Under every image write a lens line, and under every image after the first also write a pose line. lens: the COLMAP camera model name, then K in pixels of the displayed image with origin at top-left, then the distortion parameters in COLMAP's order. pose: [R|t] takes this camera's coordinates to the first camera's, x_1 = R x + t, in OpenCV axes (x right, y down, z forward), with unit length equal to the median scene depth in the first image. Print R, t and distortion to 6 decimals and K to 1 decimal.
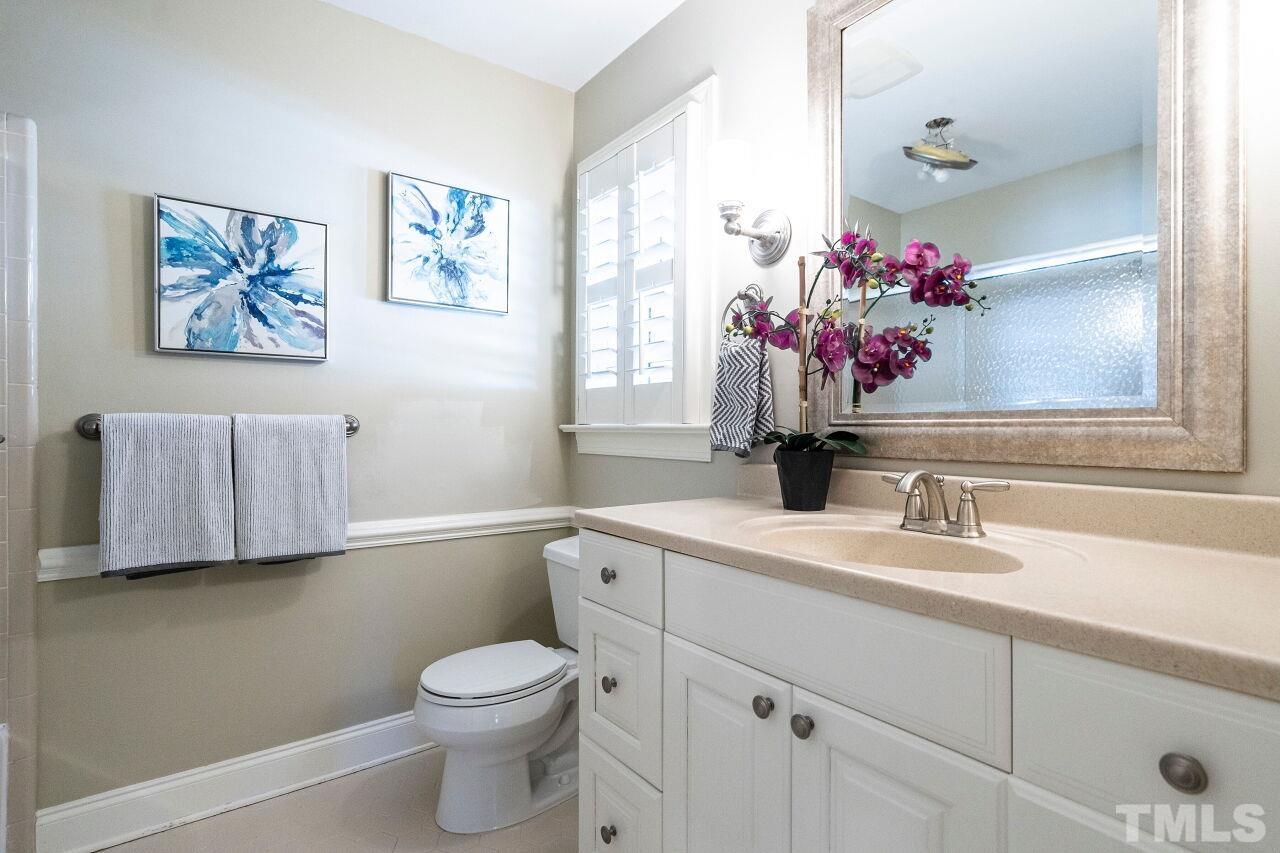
lens RADIAL K [[581.7, 0, 642.0], [0, 581.7, 432.4], [0, 0, 1]] dist [0.001151, 0.000175]
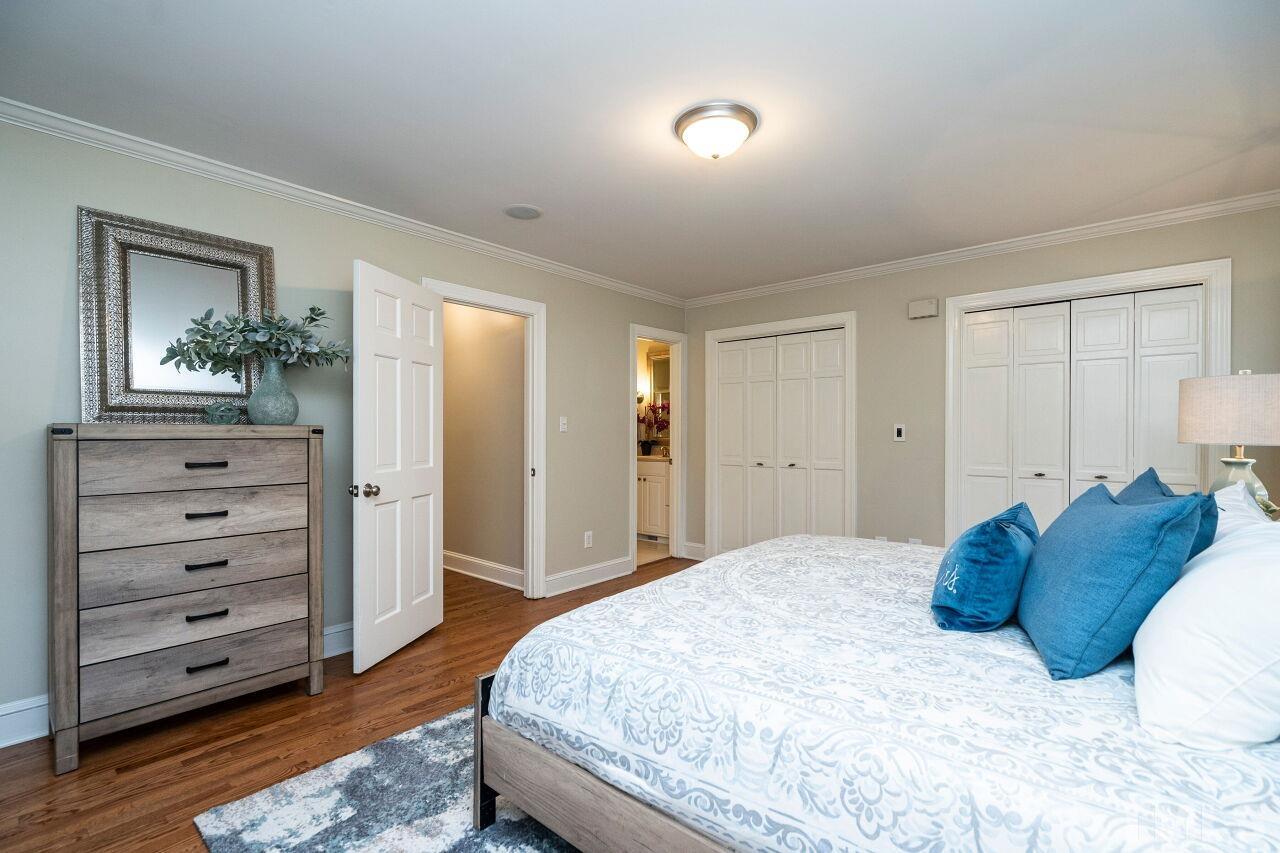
lens RADIAL K [[574.9, 0, 641.5], [0, 574.9, 435.7], [0, 0, 1]] dist [0.000466, 0.001328]
pose [[0.972036, -0.000106, 0.234832, -0.995533], [-0.000955, 0.999990, 0.004405, -0.065434], [-0.234830, -0.004506, 0.972026, -4.094716]]
